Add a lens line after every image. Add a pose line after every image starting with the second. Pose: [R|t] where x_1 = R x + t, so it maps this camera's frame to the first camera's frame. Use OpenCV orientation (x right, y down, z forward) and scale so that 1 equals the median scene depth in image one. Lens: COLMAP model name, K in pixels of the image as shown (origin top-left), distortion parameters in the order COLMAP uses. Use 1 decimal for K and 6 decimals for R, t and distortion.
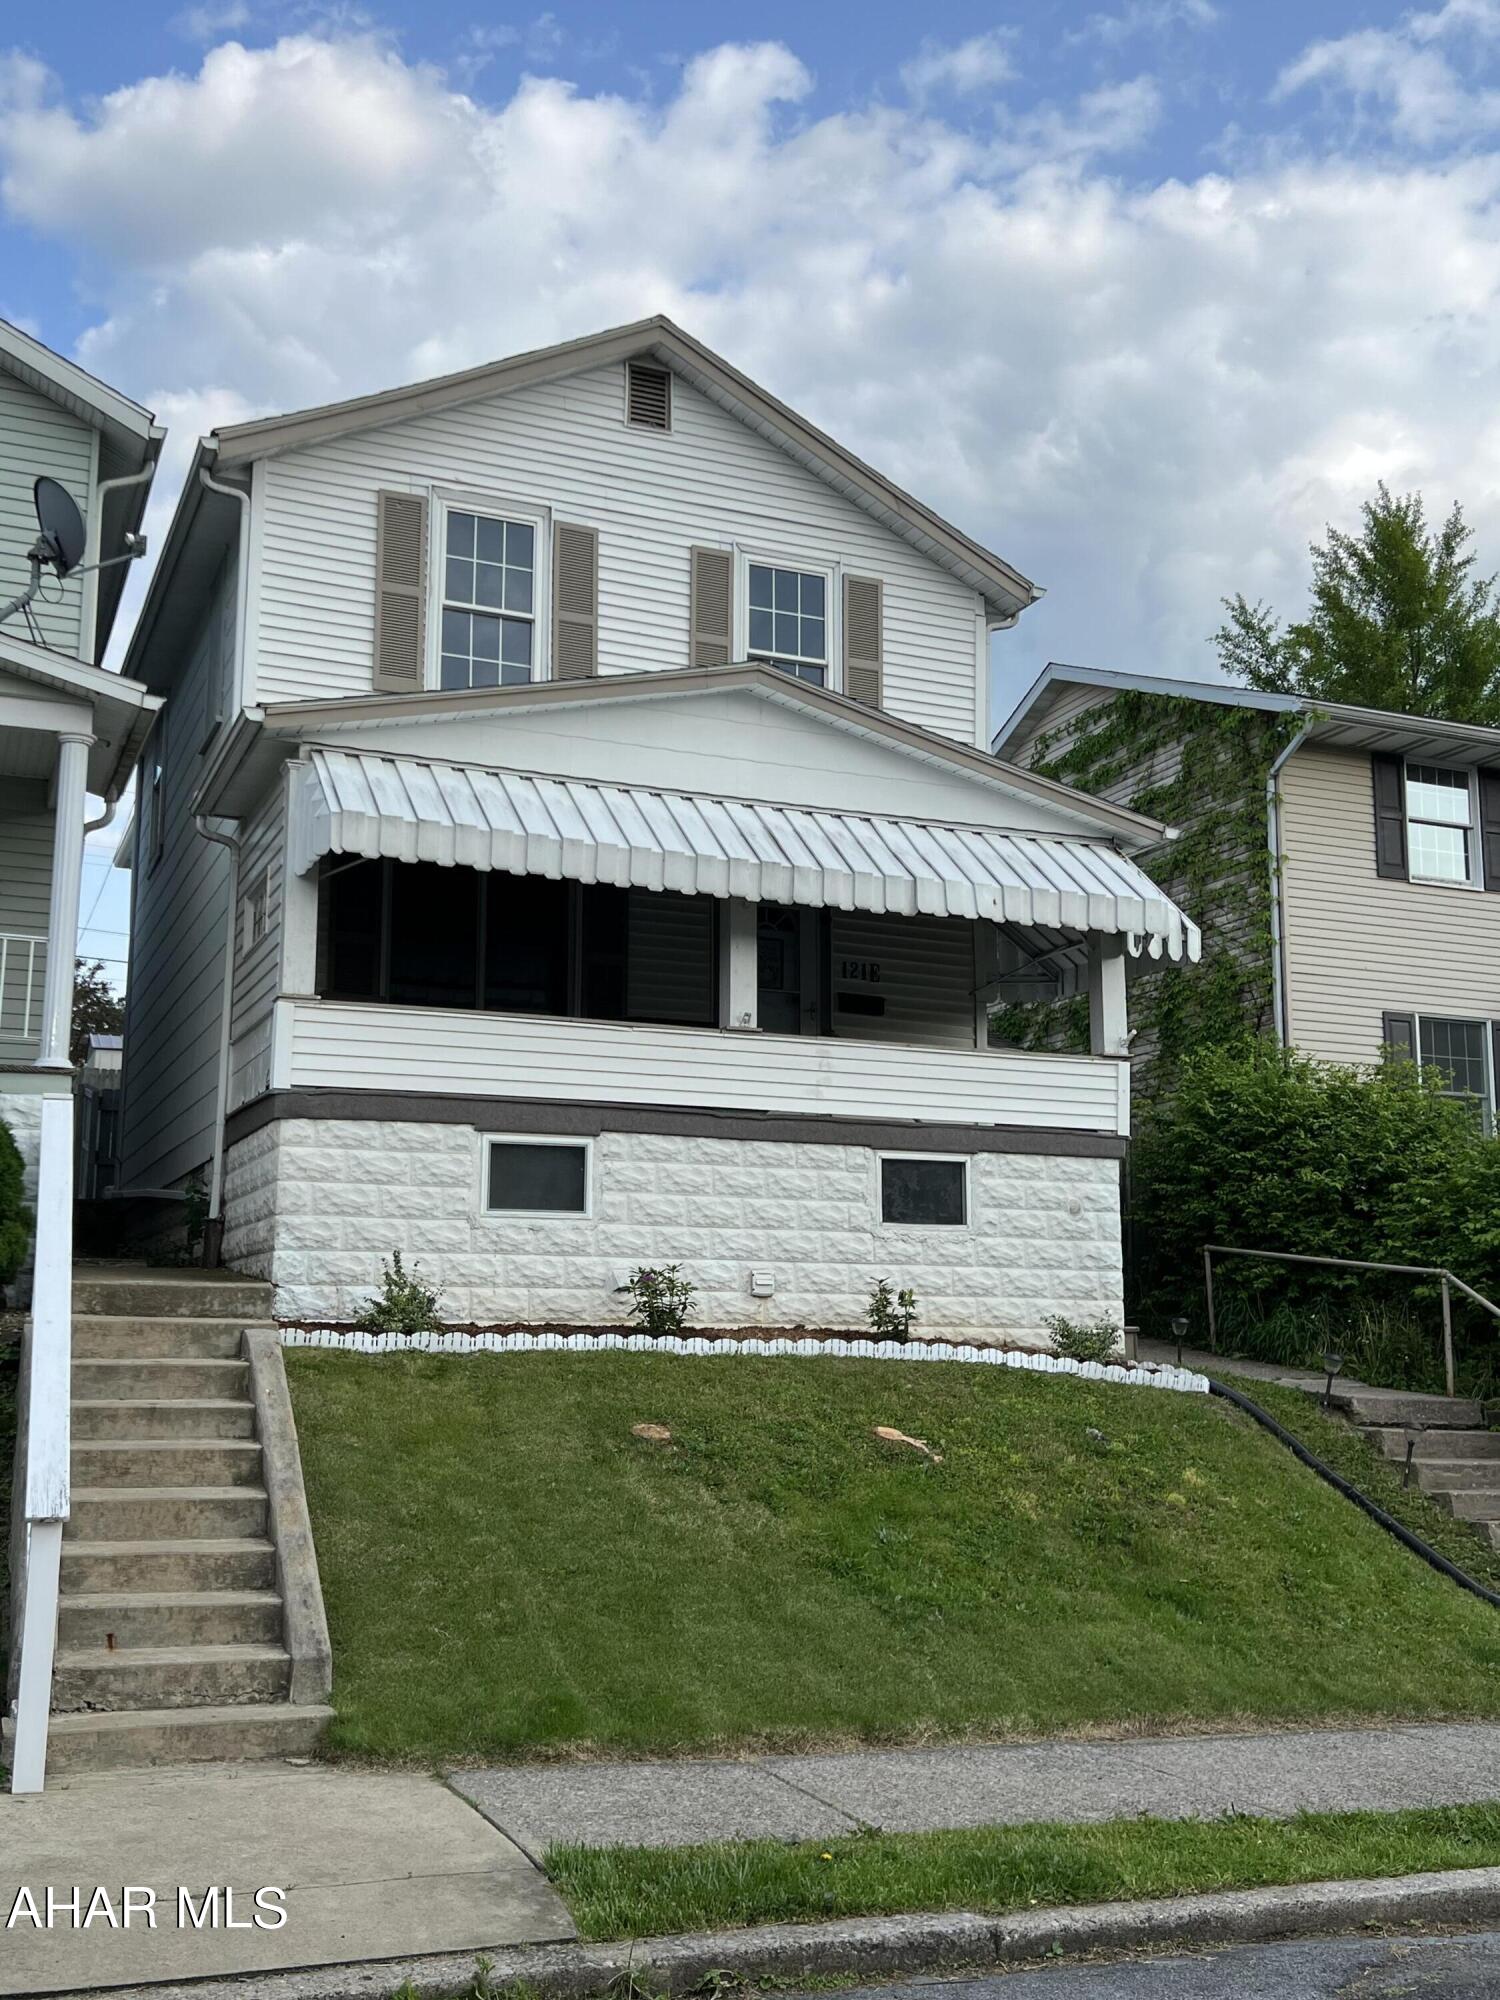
lens RADIAL K [[1950.3, 0, 747.4], [0, 1950.3, 1004.7], [0, 0, 1]] dist [0.021824, 0.000000]
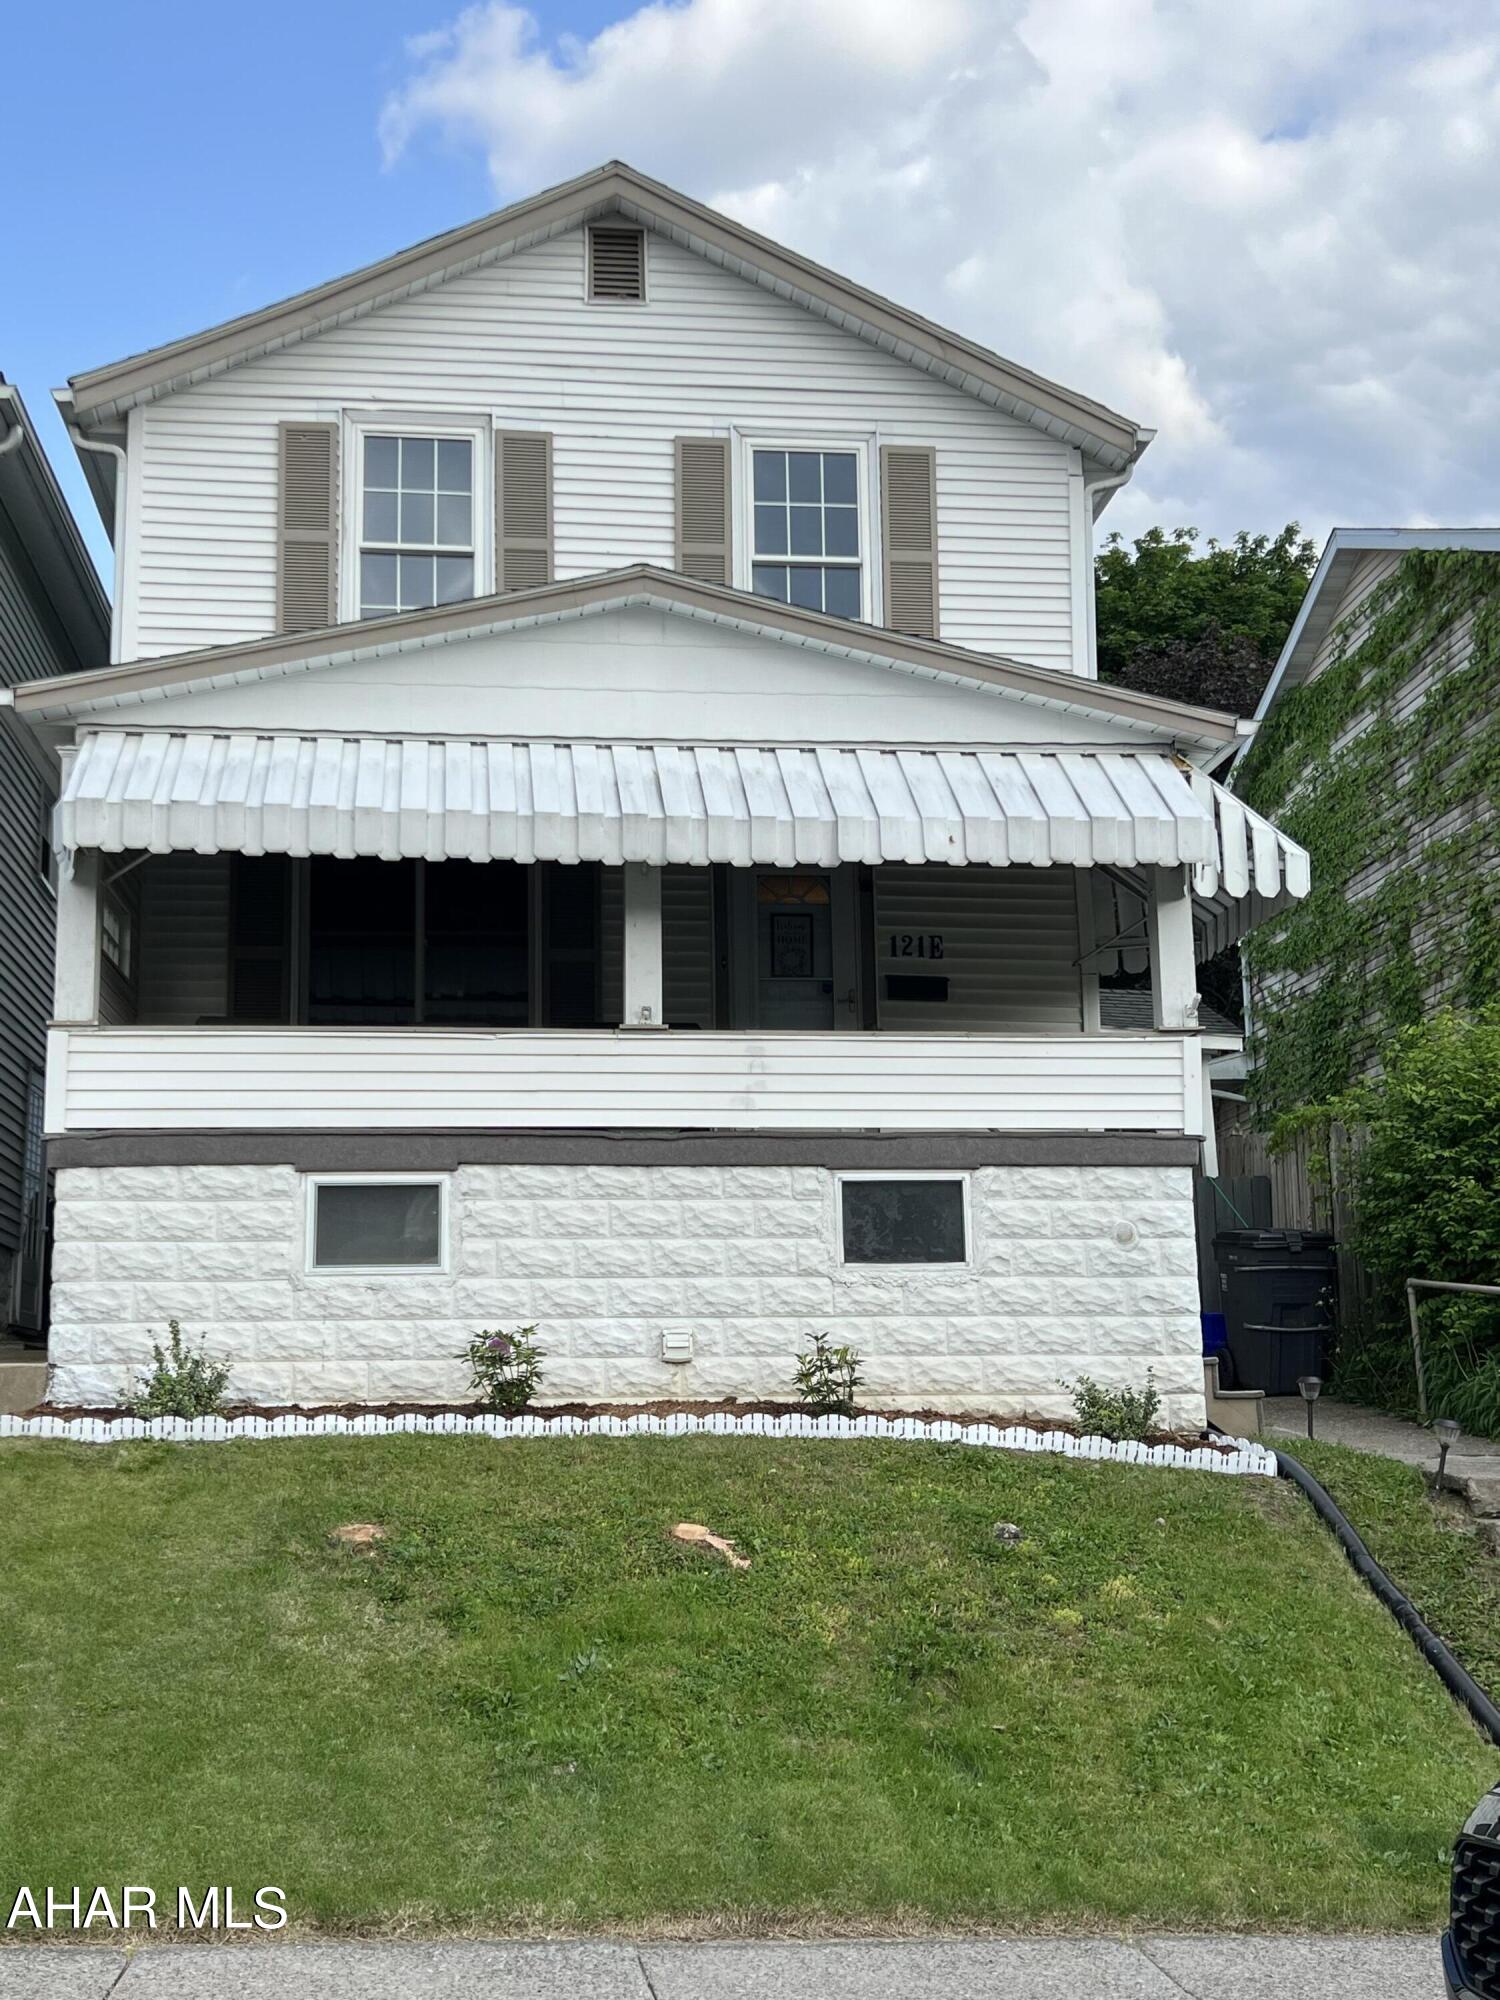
lens RADIAL K [[2336.9, 0, 750.2], [0, 2336.9, 1002.7], [0, 0, 1]] dist [0.037235, 0.000000]
pose [[0.958249, -0.072414, -0.276613, 0.287527], [0.068399, 0.997366, -0.024150, 0.026986], [0.277633, 0.004222, 0.960678, 0.090202]]
